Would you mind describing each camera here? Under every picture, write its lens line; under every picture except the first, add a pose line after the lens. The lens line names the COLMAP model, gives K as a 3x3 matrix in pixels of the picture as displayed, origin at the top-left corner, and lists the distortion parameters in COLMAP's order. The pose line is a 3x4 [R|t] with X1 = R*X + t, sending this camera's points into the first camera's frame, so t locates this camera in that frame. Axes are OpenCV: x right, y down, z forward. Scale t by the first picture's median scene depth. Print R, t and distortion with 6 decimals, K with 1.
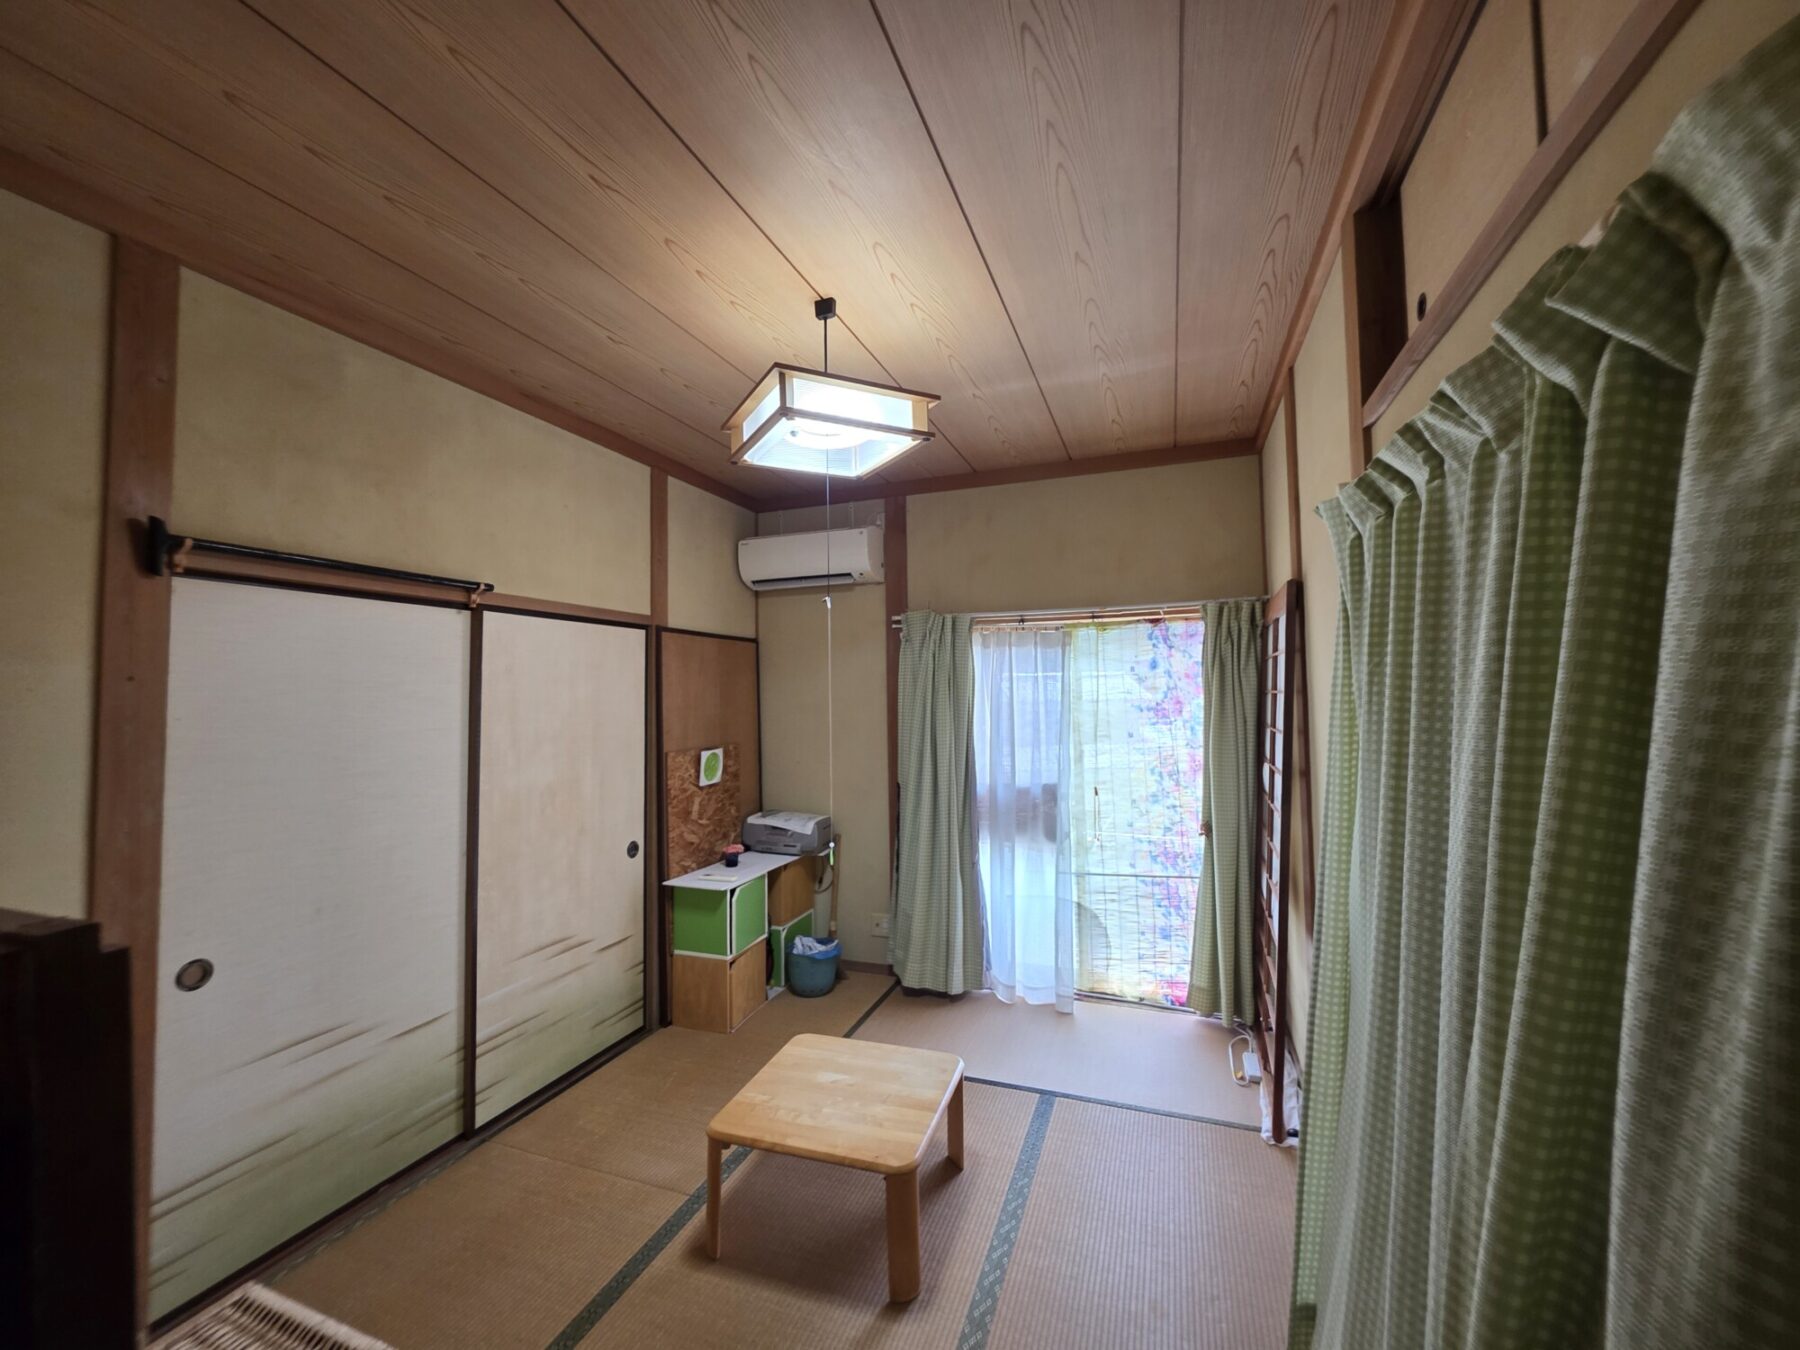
lens RADIAL K [[720.0, 0, 900.0], [0, 720.0, 675.0], [0, 0, 1]] dist [0.000138, 0.000066]
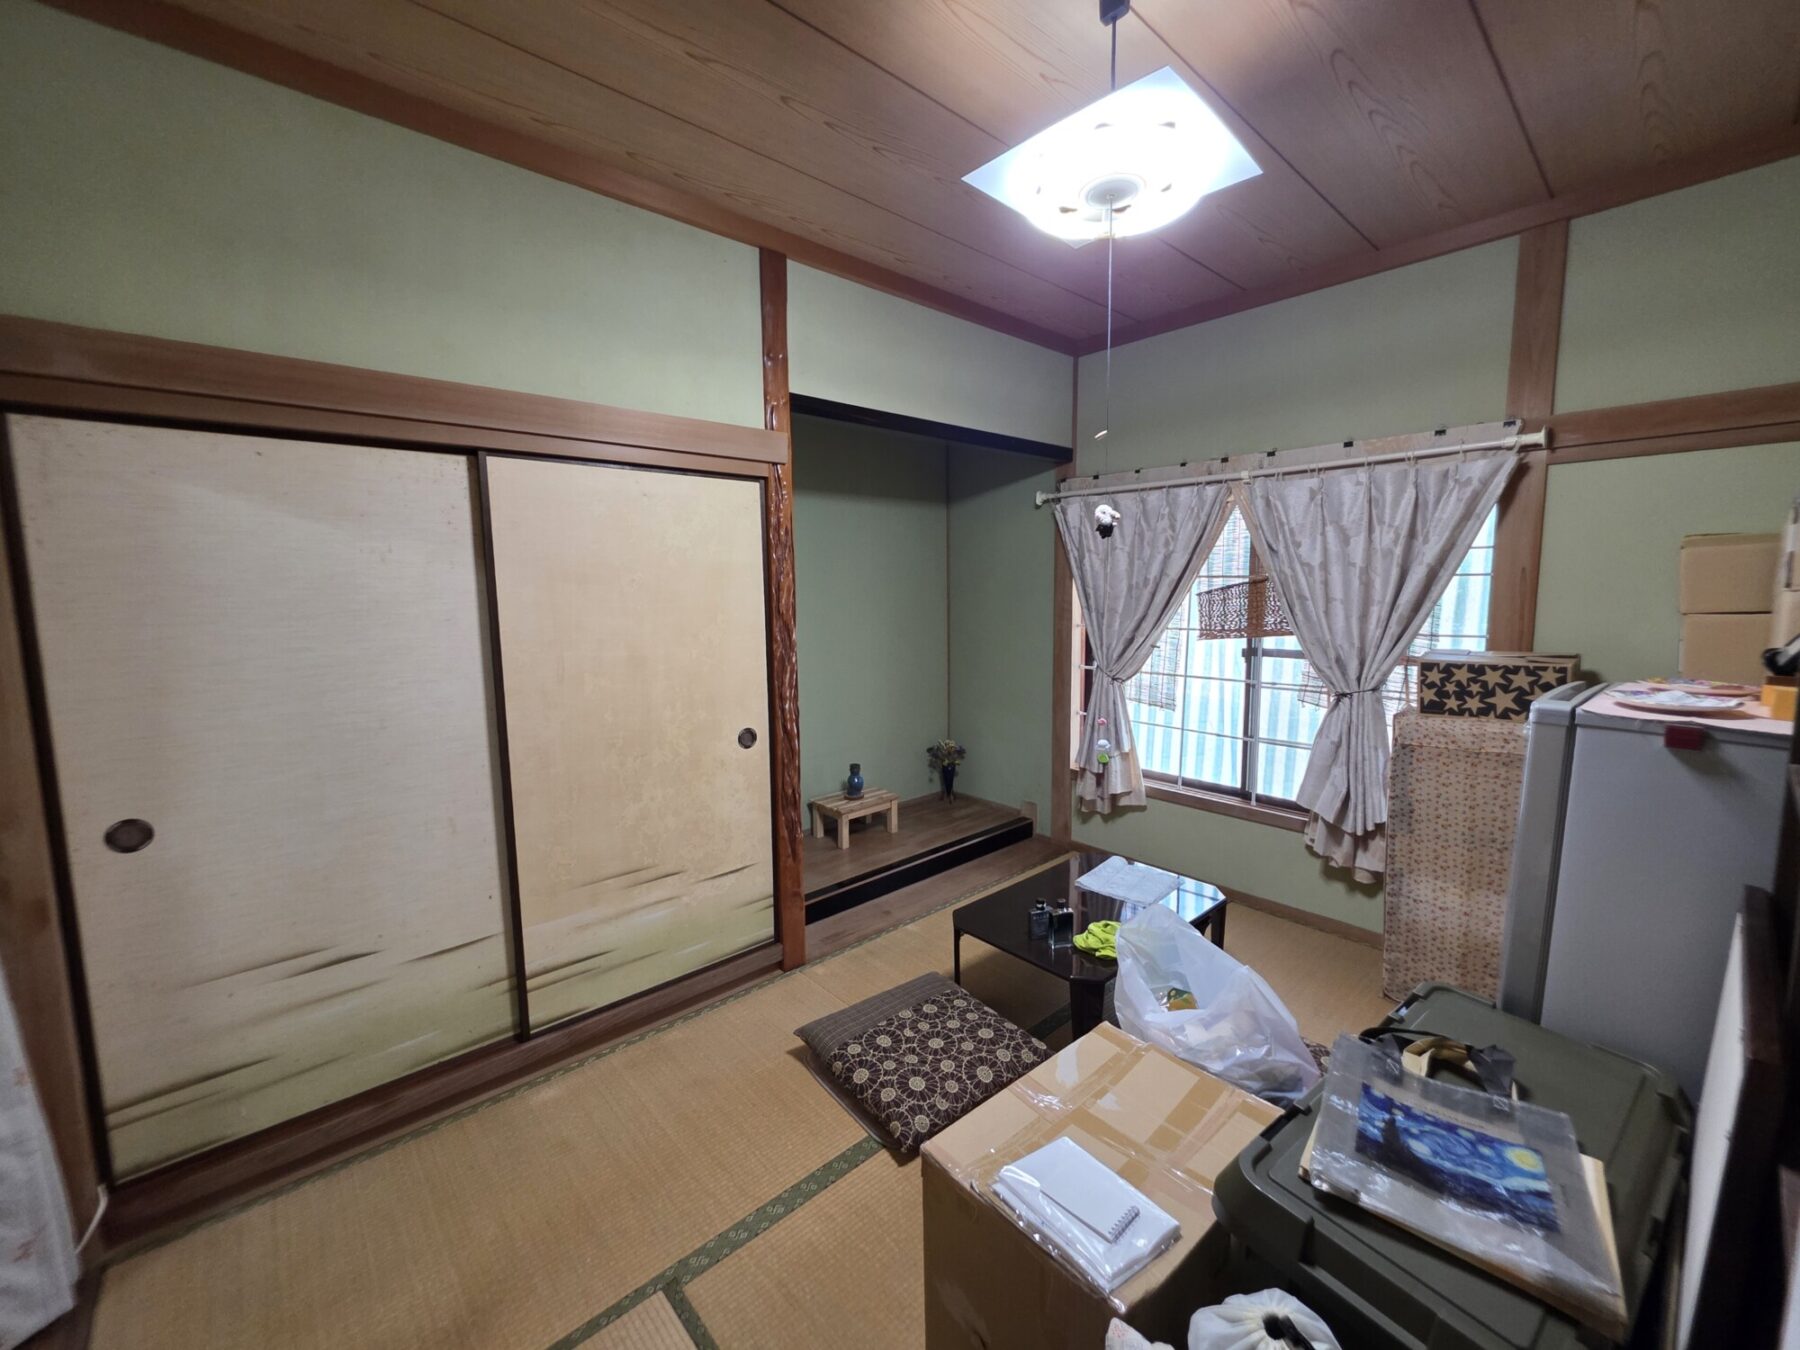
lens RADIAL K [[724.1, 0, 928.2], [0, 724.1, 678.8], [0, 0, 1]] dist [0.013431, -0.000002]
pose [[0.895577, 0.065880, -0.440001, 0.207626], [0.009626, 0.985875, 0.167205, 0.020150], [0.444802, -0.153981, 0.882293, 0.494129]]
